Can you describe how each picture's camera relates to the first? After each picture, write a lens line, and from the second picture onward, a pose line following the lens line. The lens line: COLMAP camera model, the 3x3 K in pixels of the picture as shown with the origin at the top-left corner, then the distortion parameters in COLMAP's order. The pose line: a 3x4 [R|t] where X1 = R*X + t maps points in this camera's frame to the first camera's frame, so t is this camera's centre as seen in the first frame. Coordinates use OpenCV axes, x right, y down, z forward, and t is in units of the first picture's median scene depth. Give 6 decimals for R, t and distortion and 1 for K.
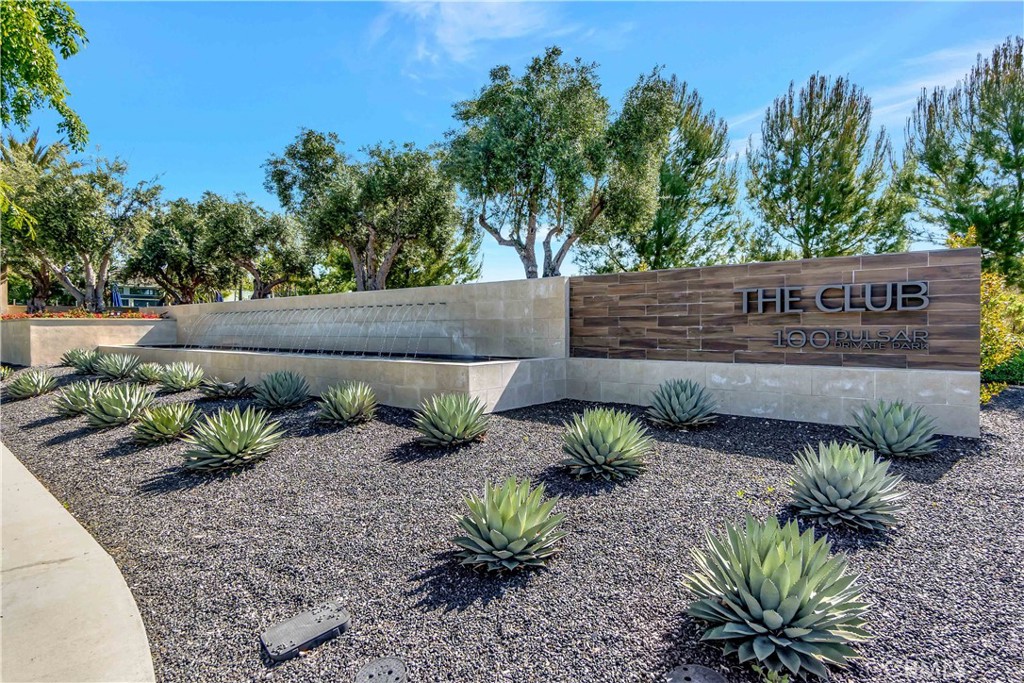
lens RADIAL K [[568.4, 0, 506.3], [0, 568.4, 334.5], [0, 0, 1]] dist [-0.005476, -0.000449]
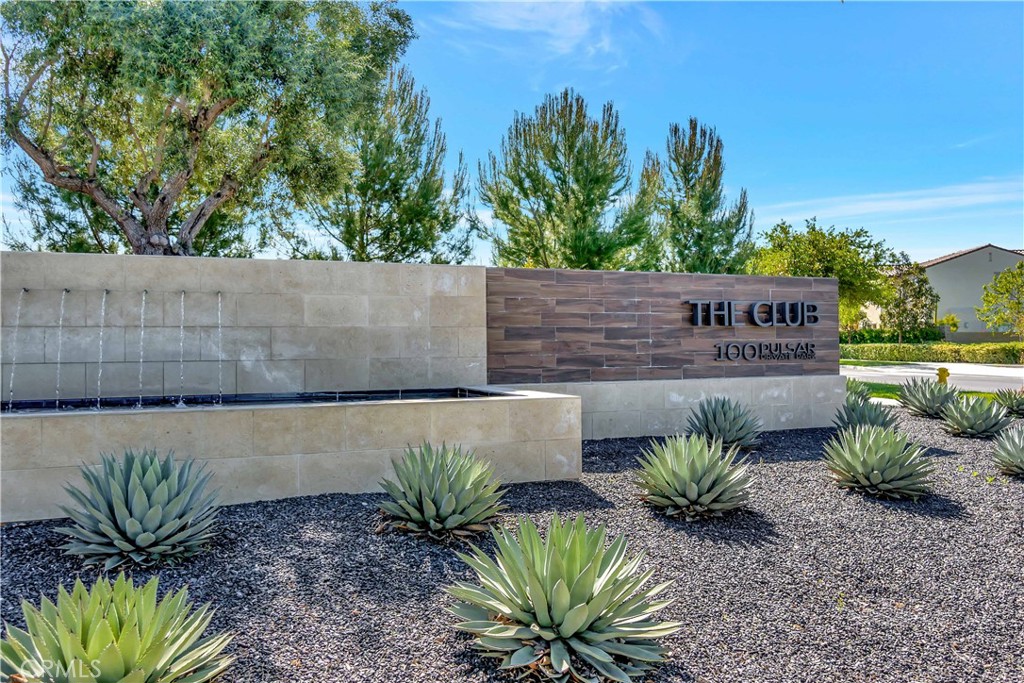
lens RADIAL K [[787.2, 0, 510.8], [0, 787.2, 341.9], [0, 0, 1]] dist [-0.002751, 0.000122]
pose [[0.473782, 0.000734, 0.880642, -0.788973], [0.013143, 0.999882, -0.007904, -0.003967], [-0.880544, 0.015319, 0.473716, 0.580657]]
